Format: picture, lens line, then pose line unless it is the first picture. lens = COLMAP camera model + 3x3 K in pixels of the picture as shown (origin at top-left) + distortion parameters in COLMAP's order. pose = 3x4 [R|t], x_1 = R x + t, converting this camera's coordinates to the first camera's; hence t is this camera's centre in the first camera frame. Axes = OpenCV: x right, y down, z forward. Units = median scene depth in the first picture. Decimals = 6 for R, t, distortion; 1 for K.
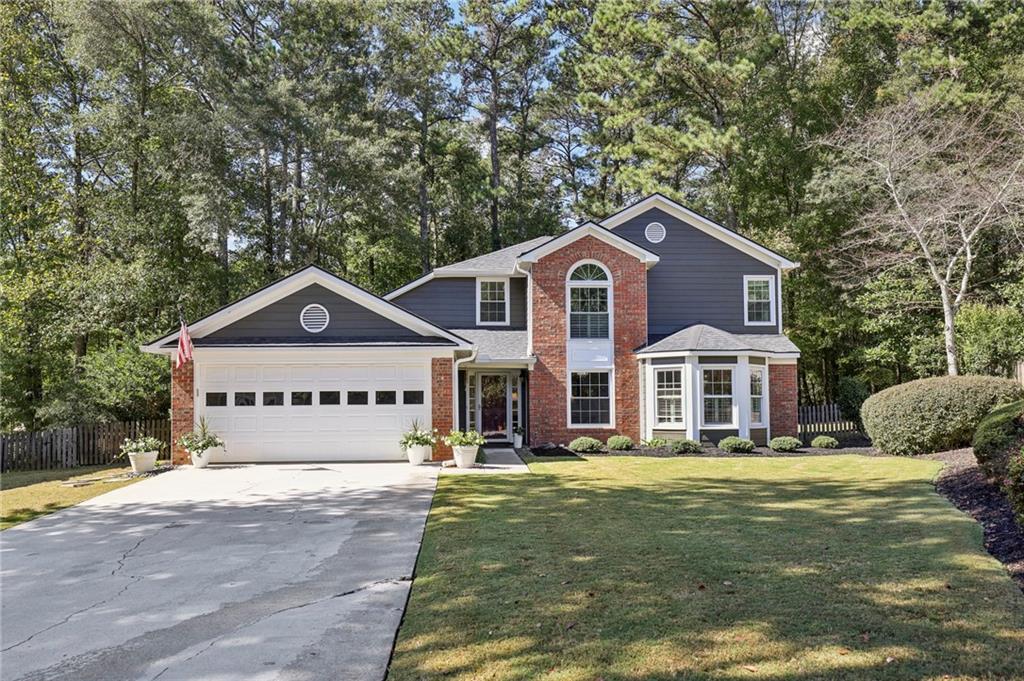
lens RADIAL K [[799.9, 0, 508.0], [0, 799.9, 365.5], [0, 0, 1]] dist [0.025987, -0.000523]
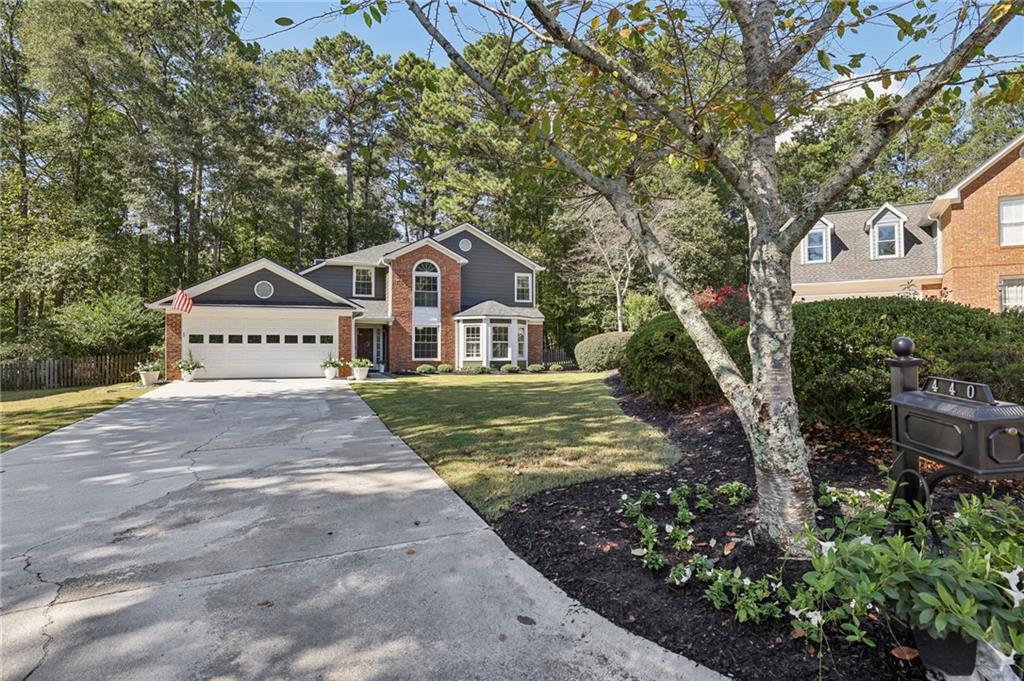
lens RADIAL K [[578.6, 0, 512.0], [0, 578.6, 340.5], [0, 0, 1]] dist [-0.000552, 0.000533]
pose [[0.957010, 0.011573, 0.289824, -0.075842], [-0.018568, 0.999599, 0.021396, 0.007163], [-0.289460, -0.025857, 0.956841, -0.206539]]
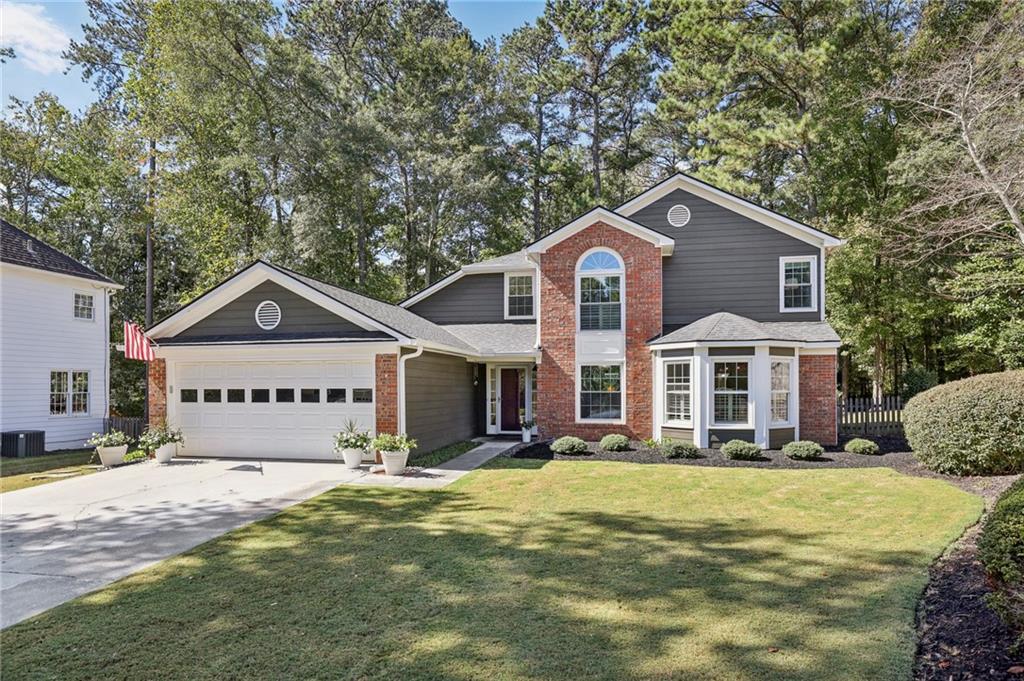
lens RADIAL K [[599.8, 0, 513.3], [0, 599.8, 383.7], [0, 0, 1]] dist [0.000264, 0.001968]
pose [[0.967186, 0.002283, -0.254059, 0.184649], [0.010453, 0.998756, 0.048767, -0.005614], [0.253854, -0.049822, 0.965958, 0.274312]]
